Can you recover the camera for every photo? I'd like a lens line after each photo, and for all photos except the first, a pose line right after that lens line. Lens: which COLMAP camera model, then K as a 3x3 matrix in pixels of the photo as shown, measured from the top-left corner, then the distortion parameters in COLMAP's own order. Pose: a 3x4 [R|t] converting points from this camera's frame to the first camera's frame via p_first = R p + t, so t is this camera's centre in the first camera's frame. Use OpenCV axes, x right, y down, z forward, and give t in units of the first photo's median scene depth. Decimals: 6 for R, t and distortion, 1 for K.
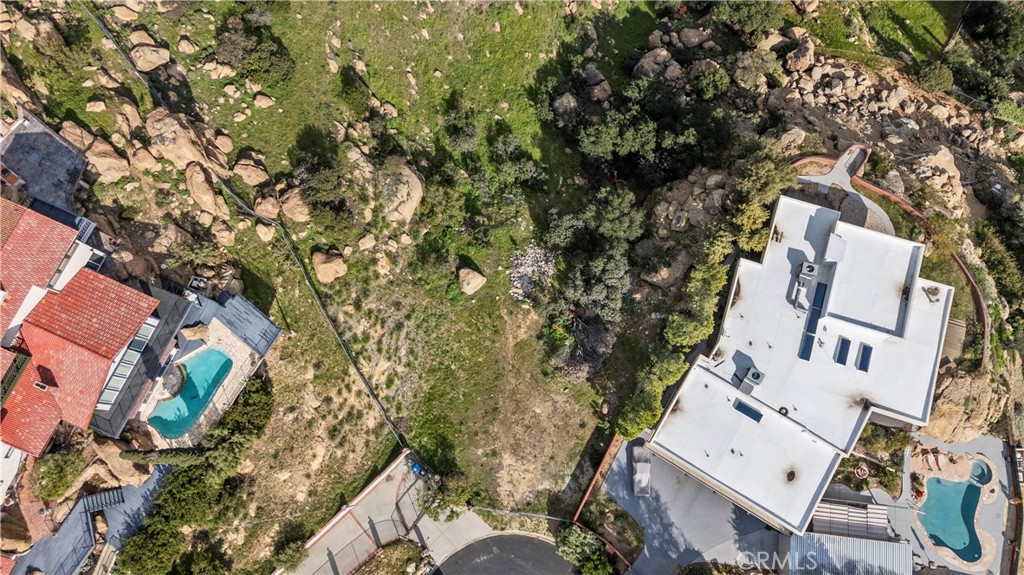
lens RADIAL K [[743.4, 0, 510.1], [0, 743.4, 290.7], [0, 0, 1]] dist [0.080139, -0.079076]
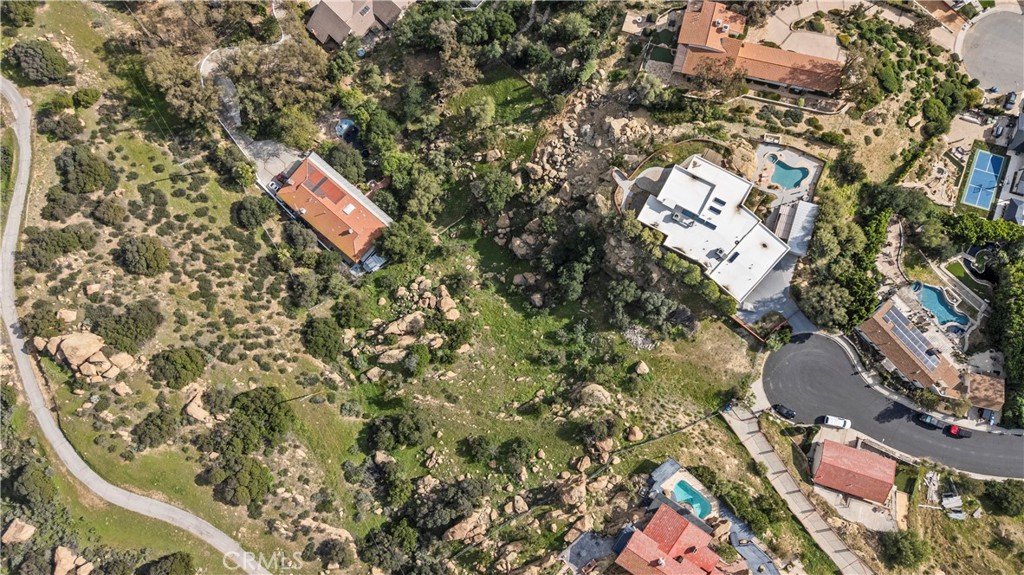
lens RADIAL K [[743.4, 0, 510.1], [0, 743.4, 290.7], [0, 0, 1]] dist [0.080139, -0.079076]
pose [[0.178813, -0.982660, 0.049050, -0.009559], [0.969470, 0.184477, 0.161546, -0.793958], [-0.167794, 0.018666, 0.985645, -1.043219]]
